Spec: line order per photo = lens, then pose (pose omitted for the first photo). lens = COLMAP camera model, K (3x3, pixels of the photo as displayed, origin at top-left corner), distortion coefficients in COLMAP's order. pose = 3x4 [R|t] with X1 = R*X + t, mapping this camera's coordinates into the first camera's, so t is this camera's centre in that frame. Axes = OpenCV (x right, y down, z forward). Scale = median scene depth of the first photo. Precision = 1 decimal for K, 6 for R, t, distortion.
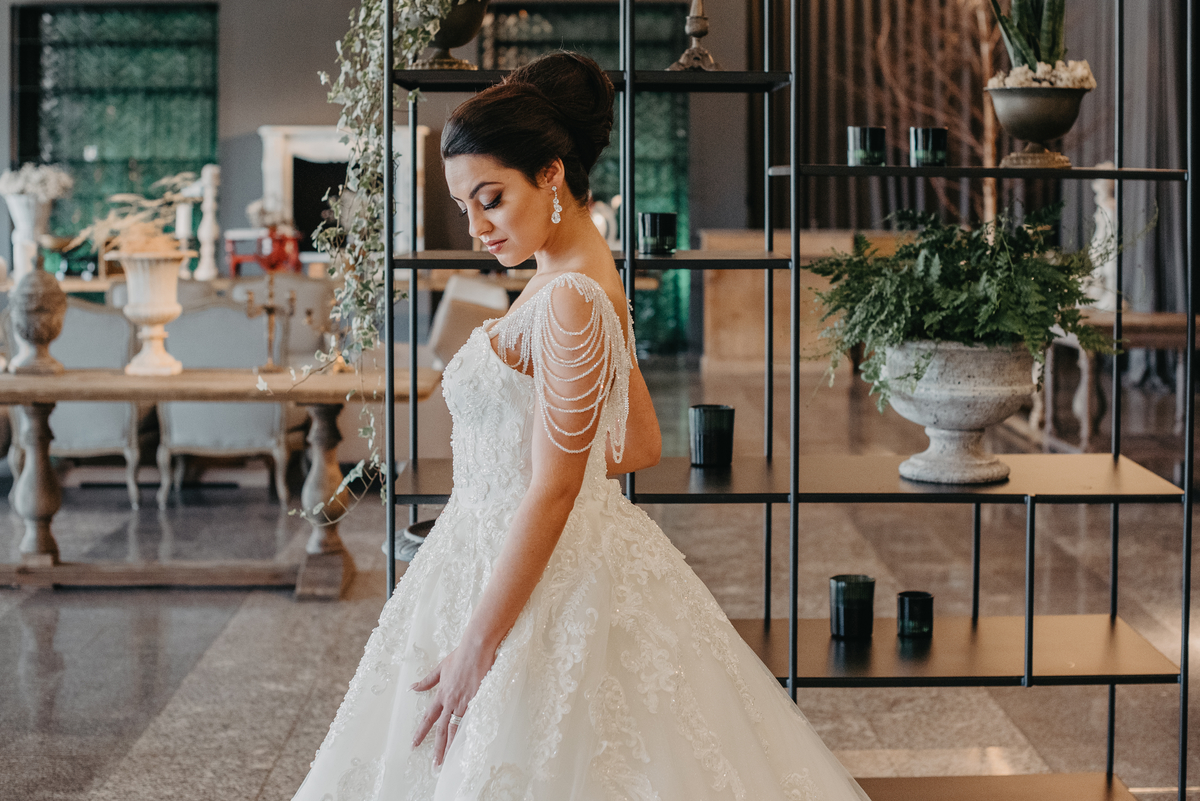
lens RADIAL K [[2028.8, 0, 599.2], [0, 2028.8, 248.7], [0, 0, 1]] dist [-0.144774, 0.015885]
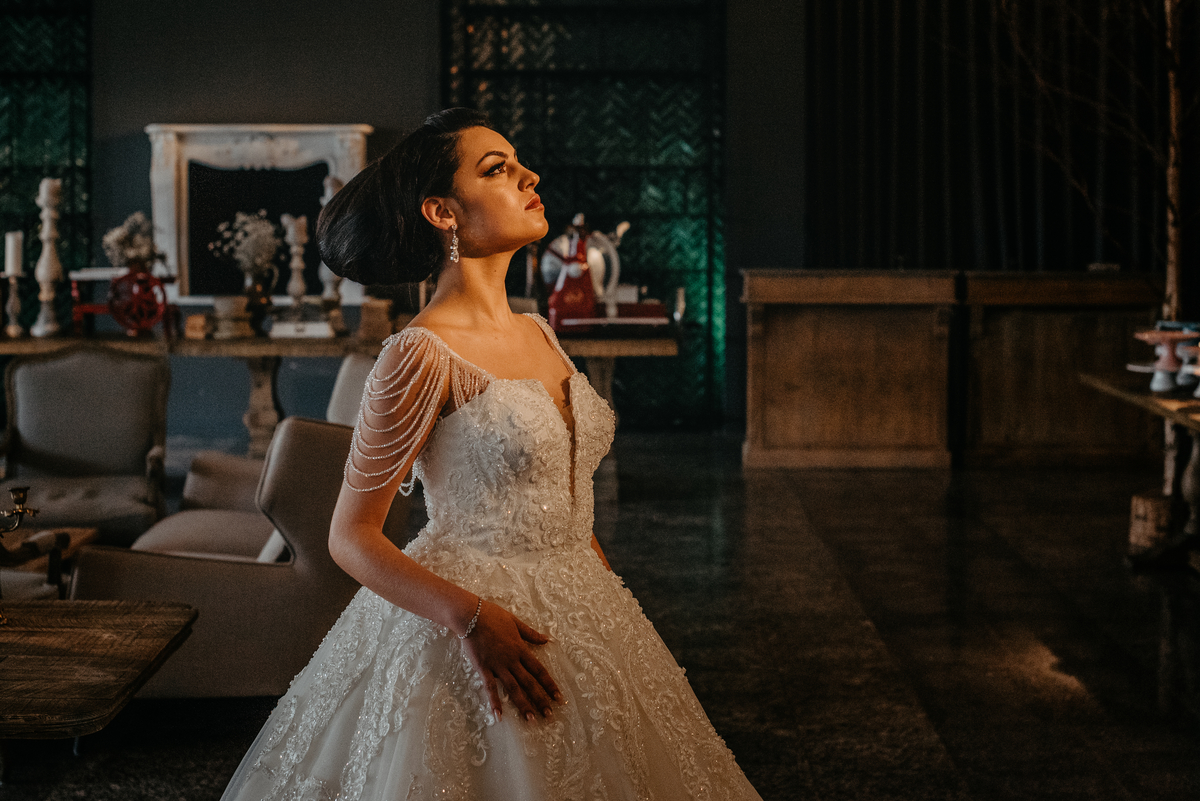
lens RADIAL K [[1882.5, 0, 599.2], [0, 1882.5, 372.8], [0, 0, 1]] dist [-0.082137, 0.018225]
pose [[0.999571, 0.003979, -0.029027, 0.031524], [-0.002044, 0.997791, 0.066393, -0.026054], [0.029227, -0.066305, 0.997371, 0.547404]]
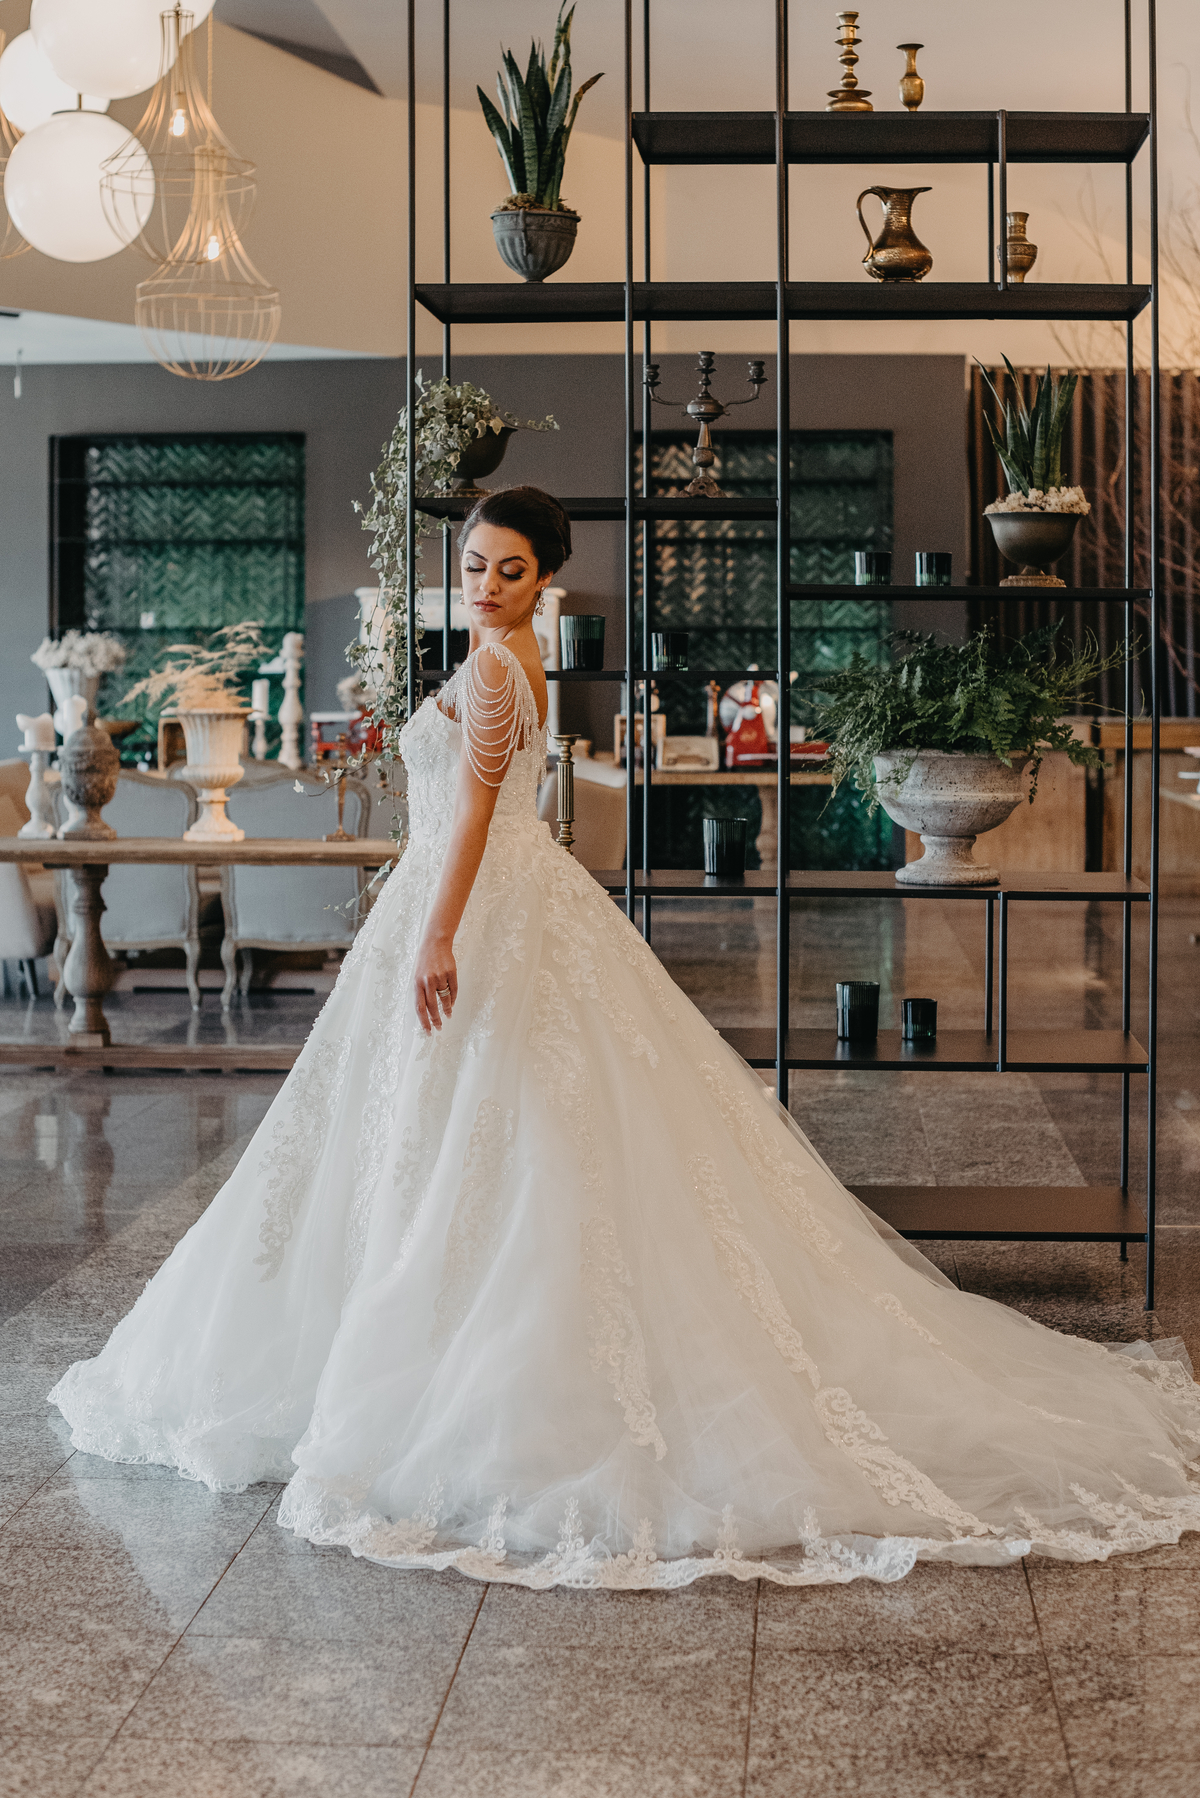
lens RADIAL K [[3039.8, 0, 600.0], [0, 3039.8, 899.0], [0, 0, 1]] dist [-0.144774, 0.015885]
pose [[0.994955, 0.007647, -0.100029, 0.086342], [-0.004261, 0.999412, 0.034027, 0.038404], [0.100230, -0.033430, 0.994403, -0.334010]]
